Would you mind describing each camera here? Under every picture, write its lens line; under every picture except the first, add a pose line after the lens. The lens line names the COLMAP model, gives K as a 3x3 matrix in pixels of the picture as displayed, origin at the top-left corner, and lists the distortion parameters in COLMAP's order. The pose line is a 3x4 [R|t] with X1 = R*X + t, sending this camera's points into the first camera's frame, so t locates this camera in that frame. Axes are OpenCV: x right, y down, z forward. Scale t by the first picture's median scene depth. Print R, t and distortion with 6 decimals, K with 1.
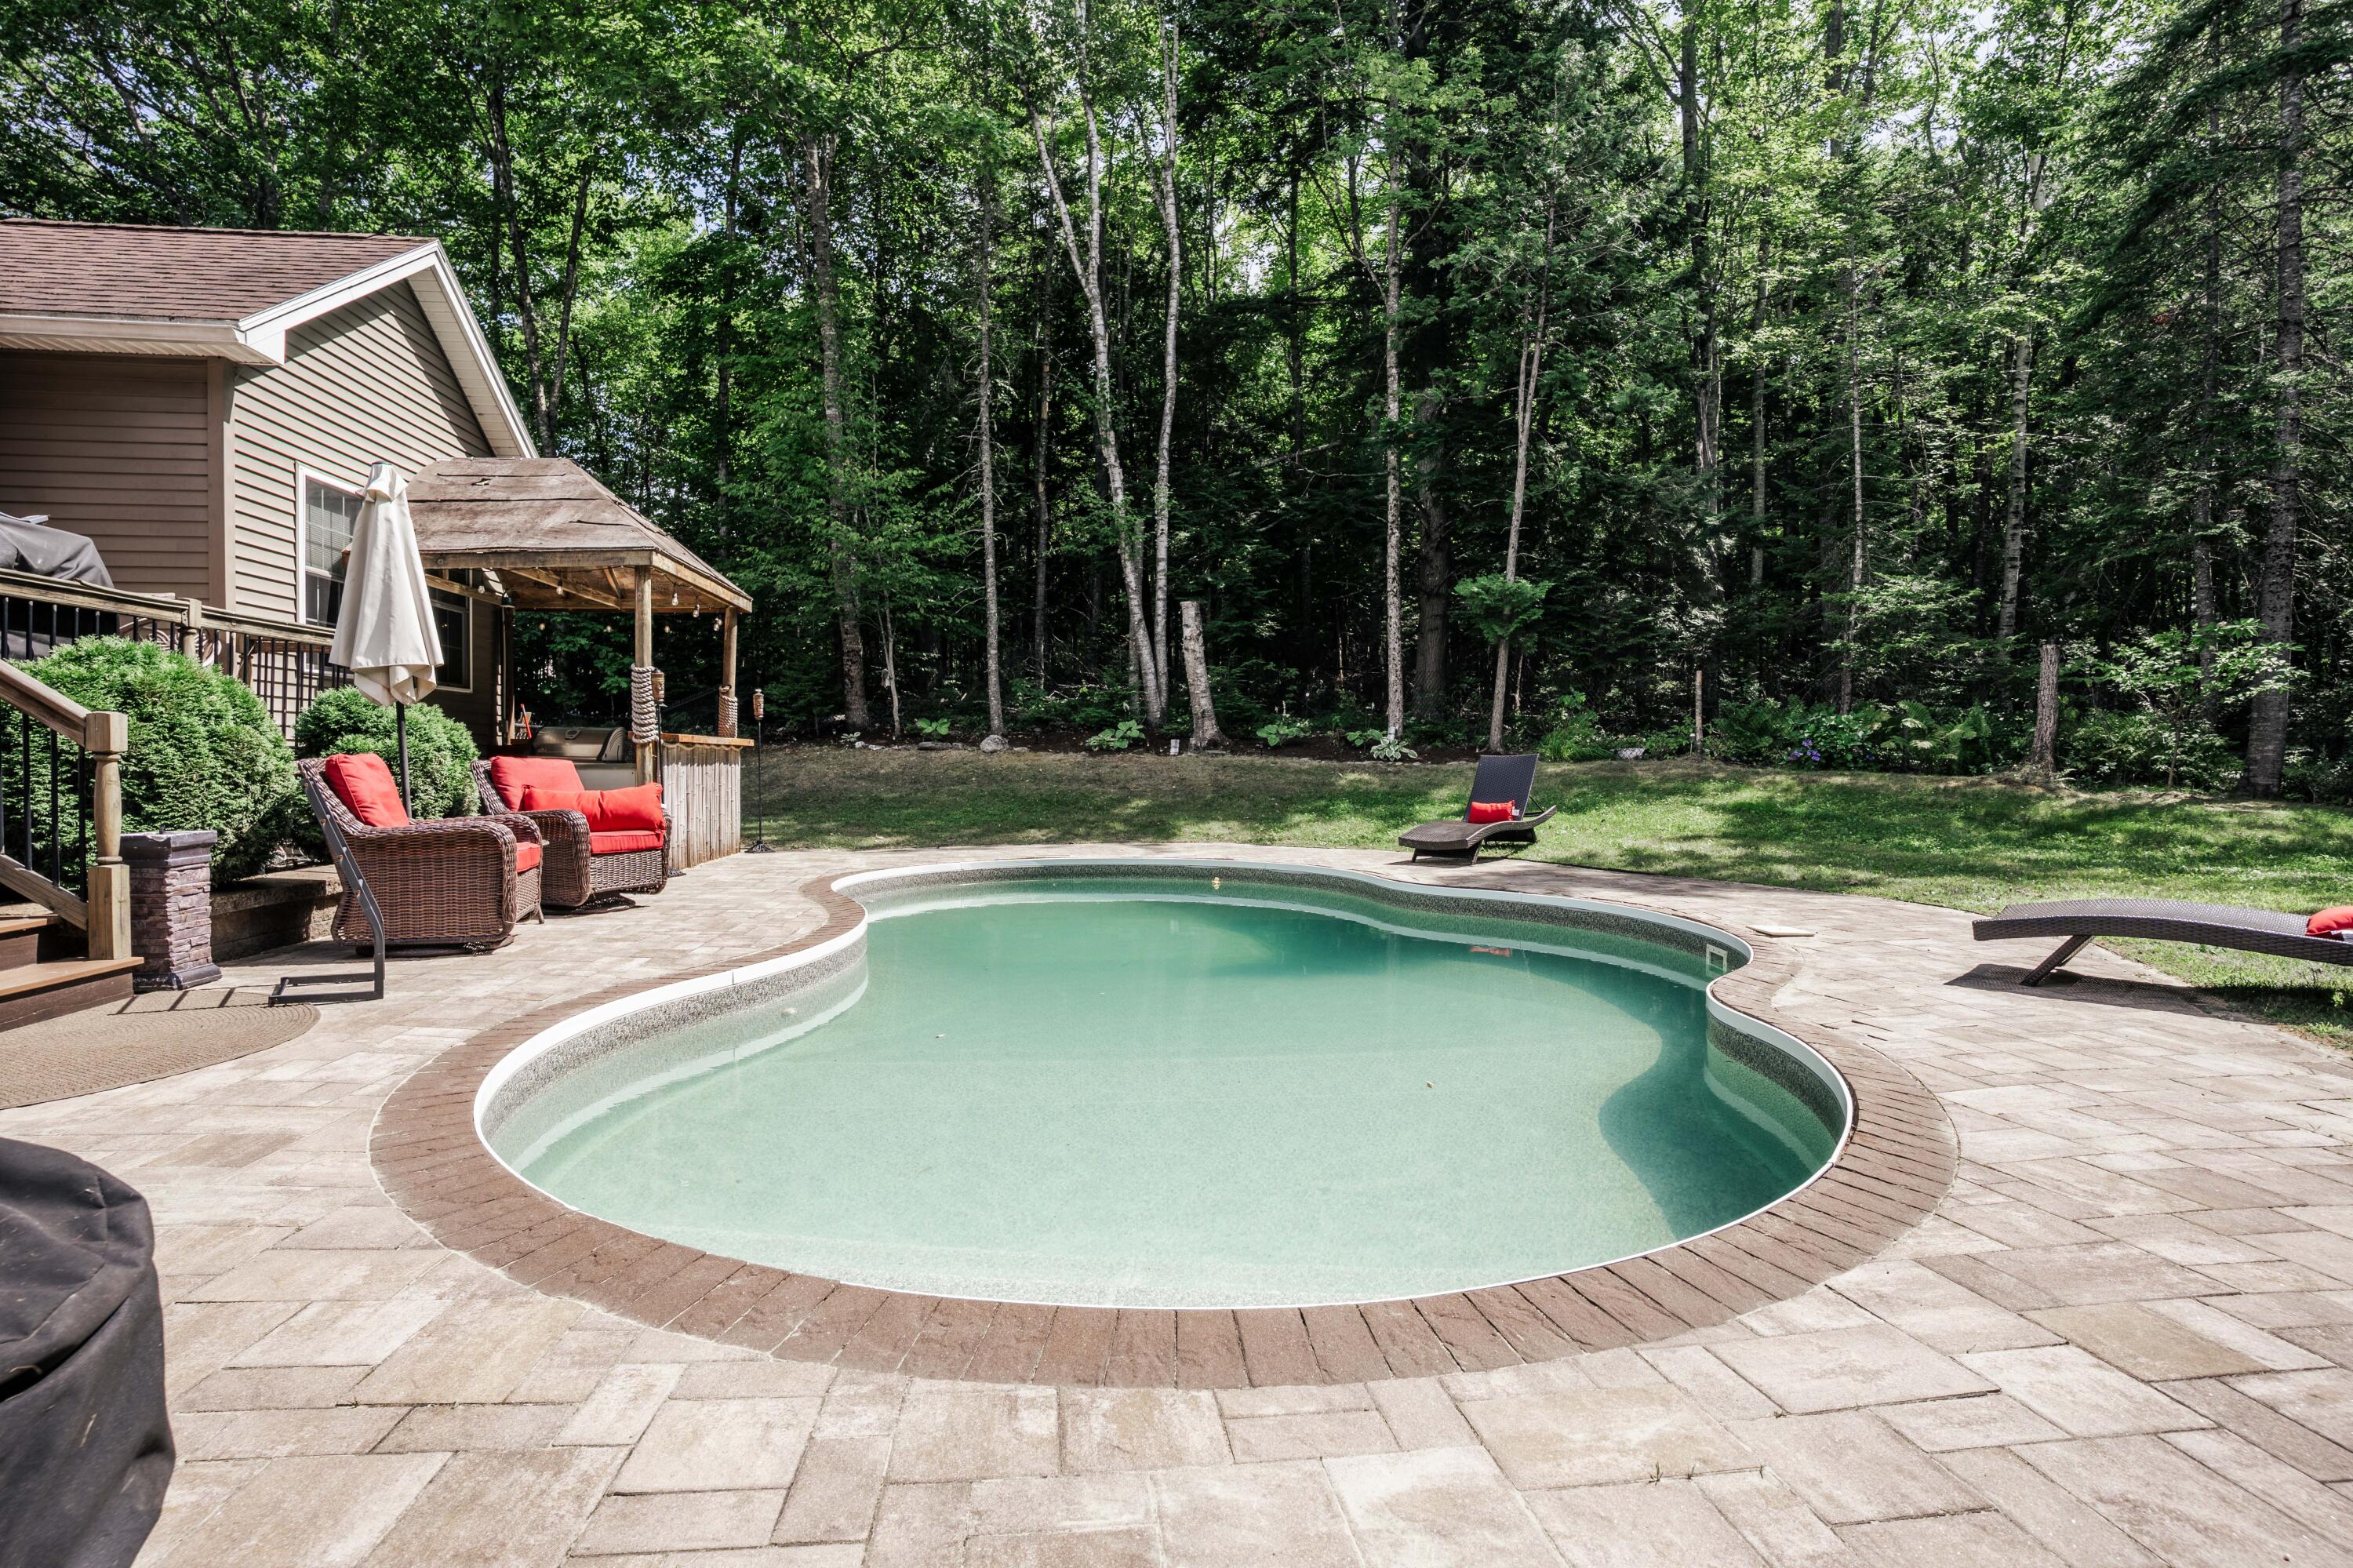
lens RADIAL K [[1160.0, 0, 1176.5], [0, 1160.0, 784.0], [0, 0, 1]] dist [-0.084007, 0.041732]
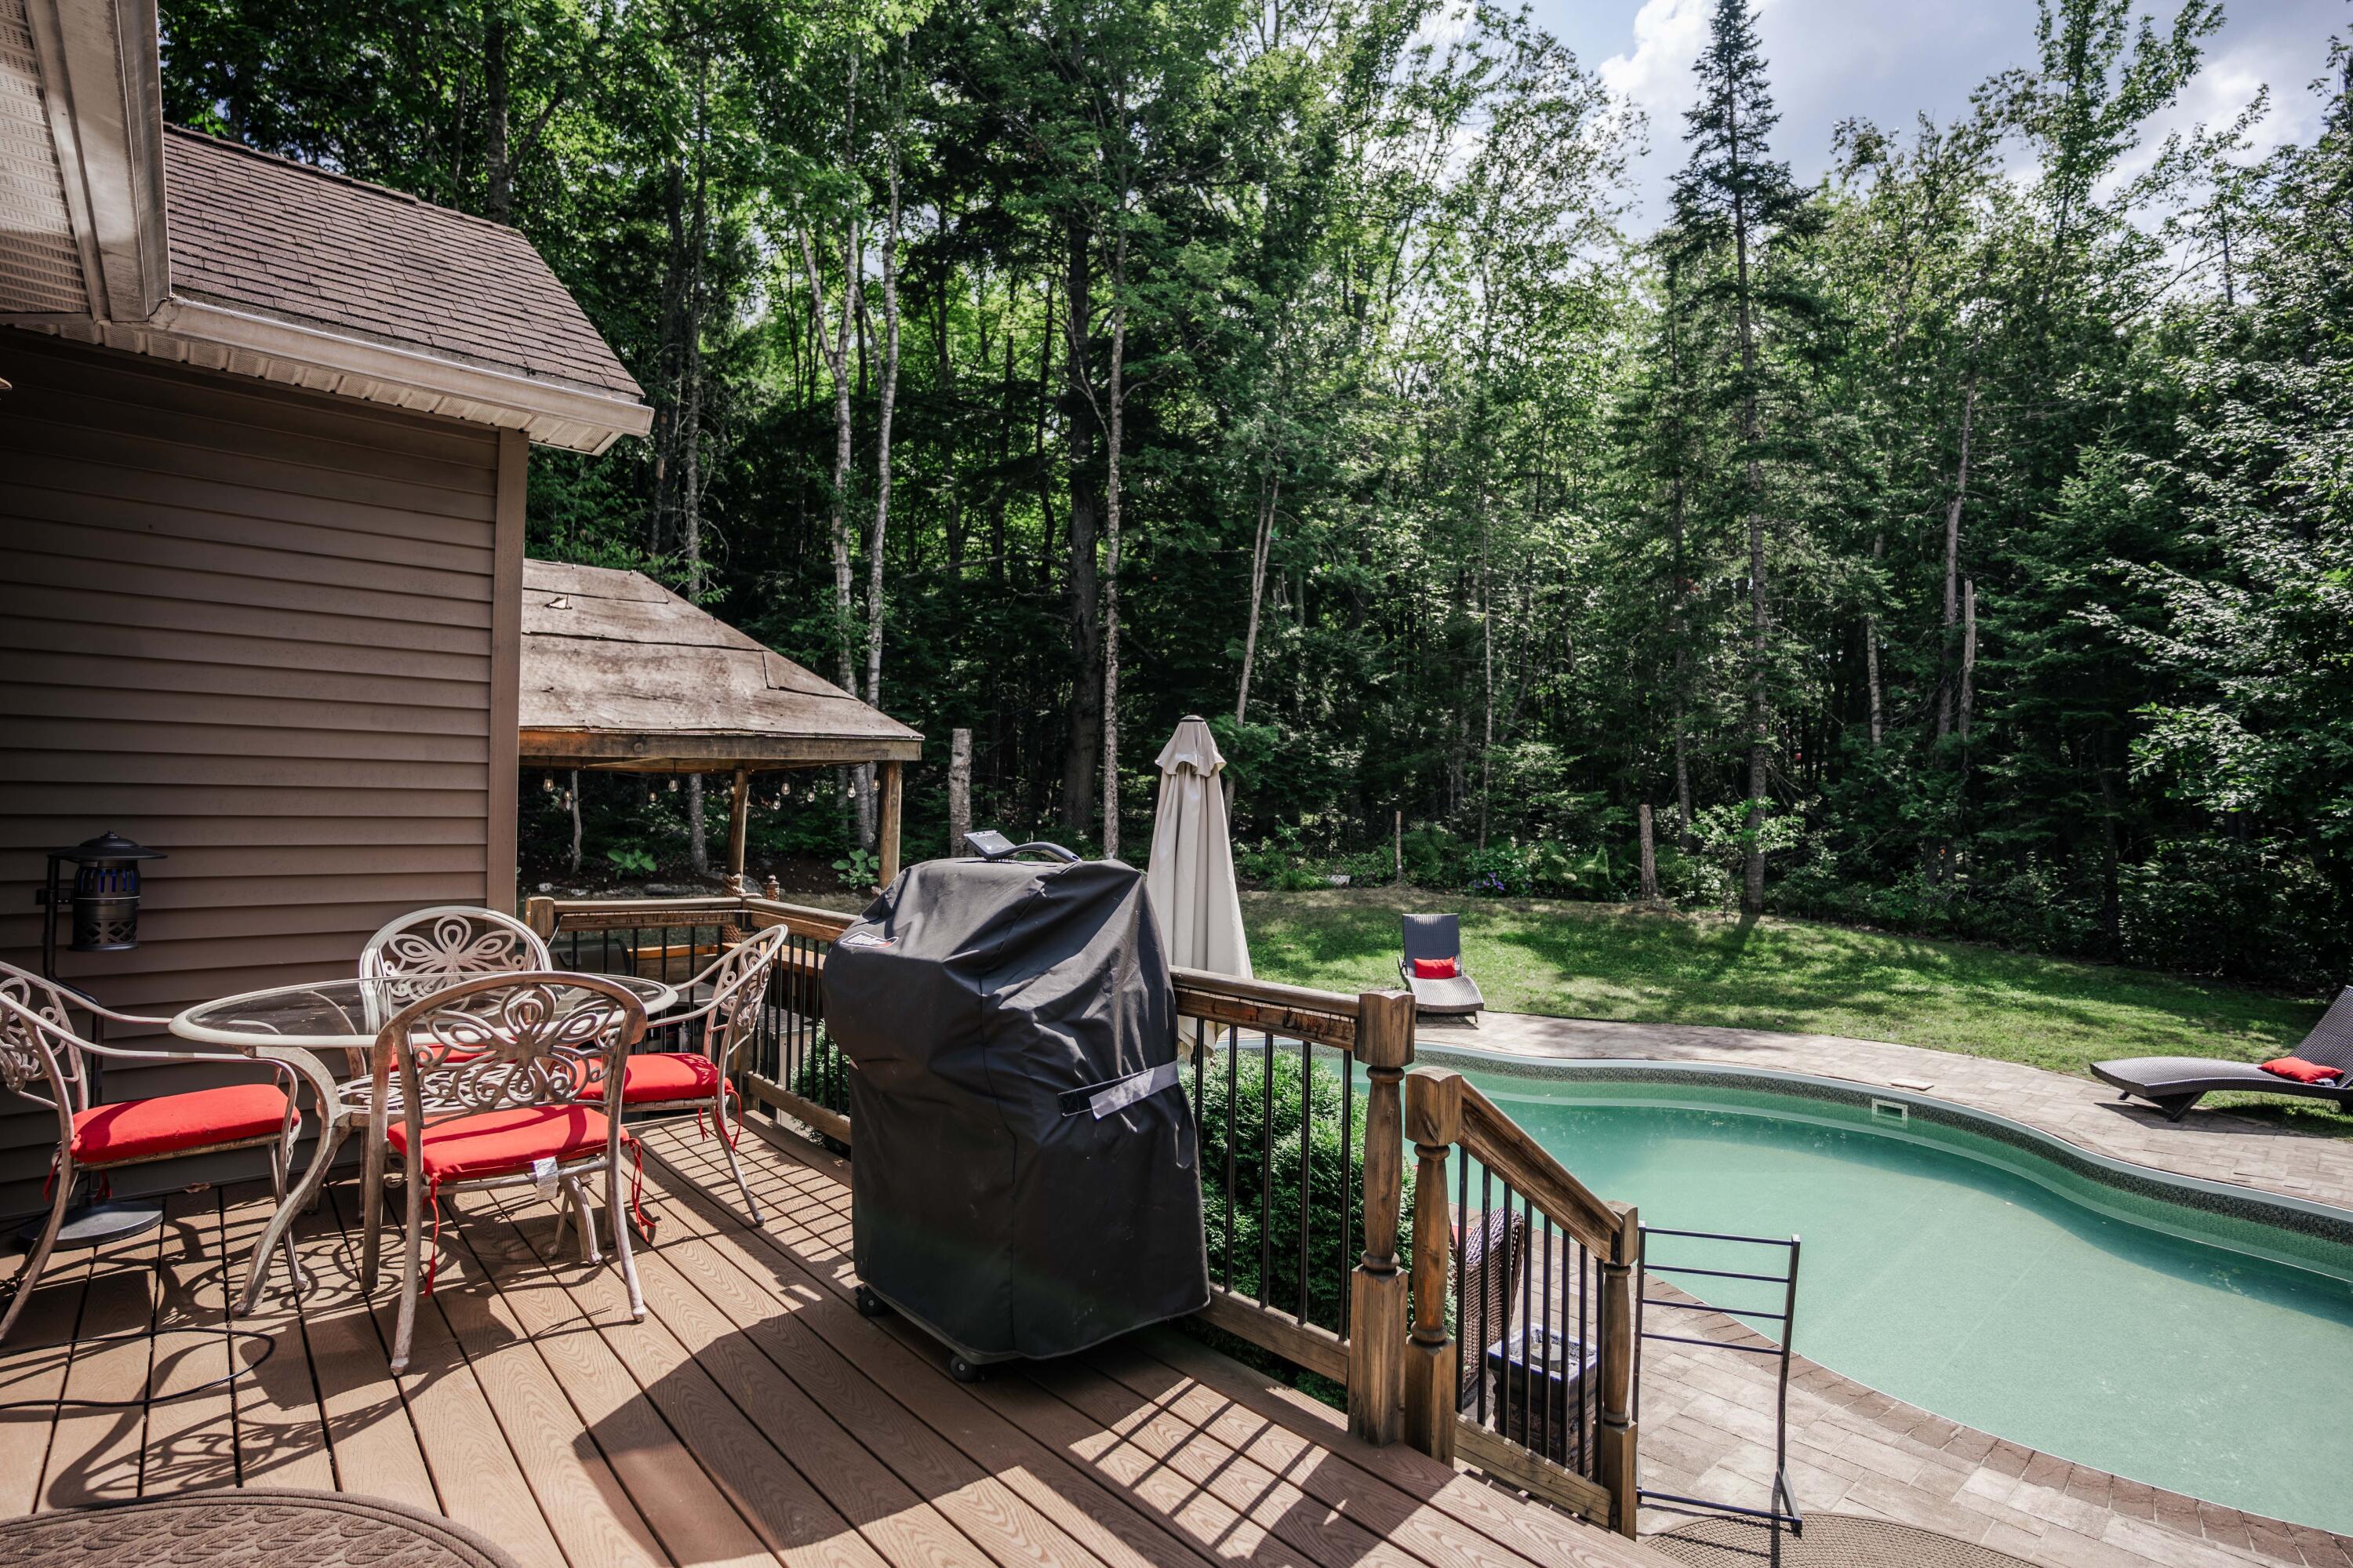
lens RADIAL K [[1160.0, 0, 1176.5], [0, 1160.0, 784.0], [0, 0, 1]] dist [-0.084007, 0.041732]
pose [[0.819869, 0.018975, 0.572237, -0.374567], [0.007971, 0.998976, -0.044546, -0.068060], [-0.572496, 0.041083, 0.818878, 0.129269]]
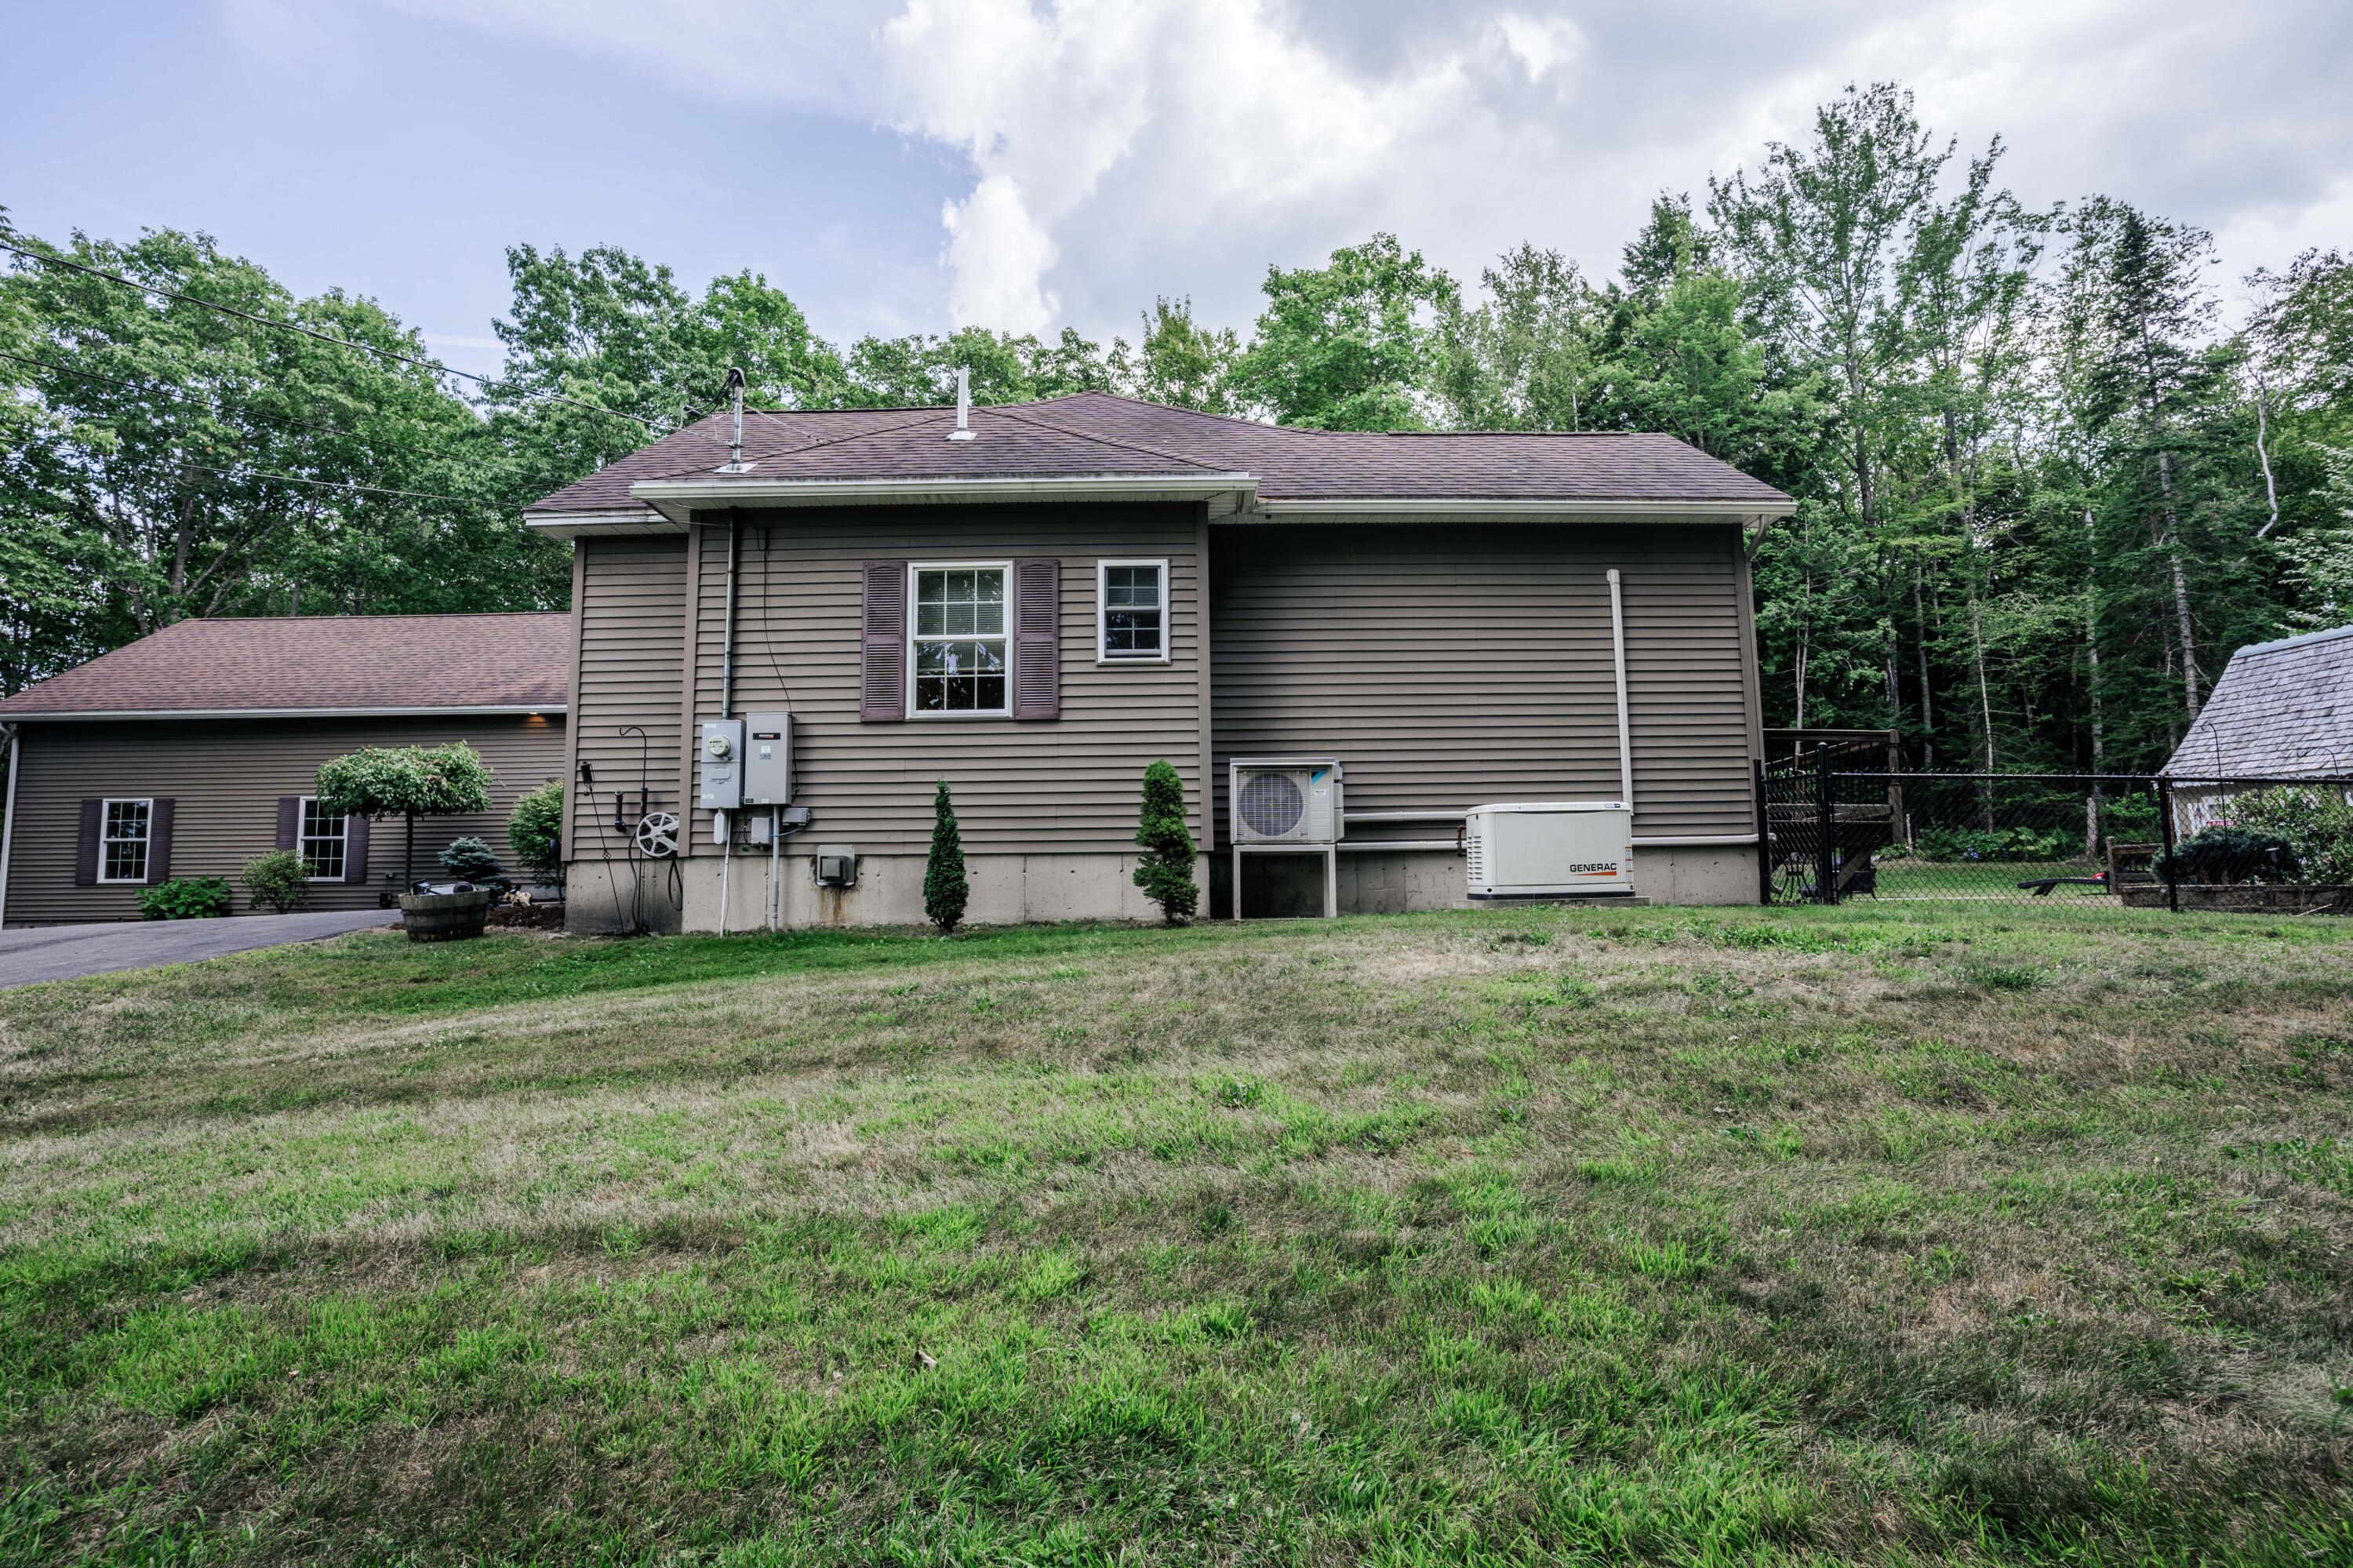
lens RADIAL K [[1160.0, 0, 1176.5], [0, 1160.0, 784.0], [0, 0, 1]] dist [-0.084007, 0.041732]
pose [[0.993717, -0.027141, -0.108577, -0.503808], [0.013570, 0.992211, -0.123827, 0.062166], [0.111092, 0.121576, 0.986346, -0.917595]]
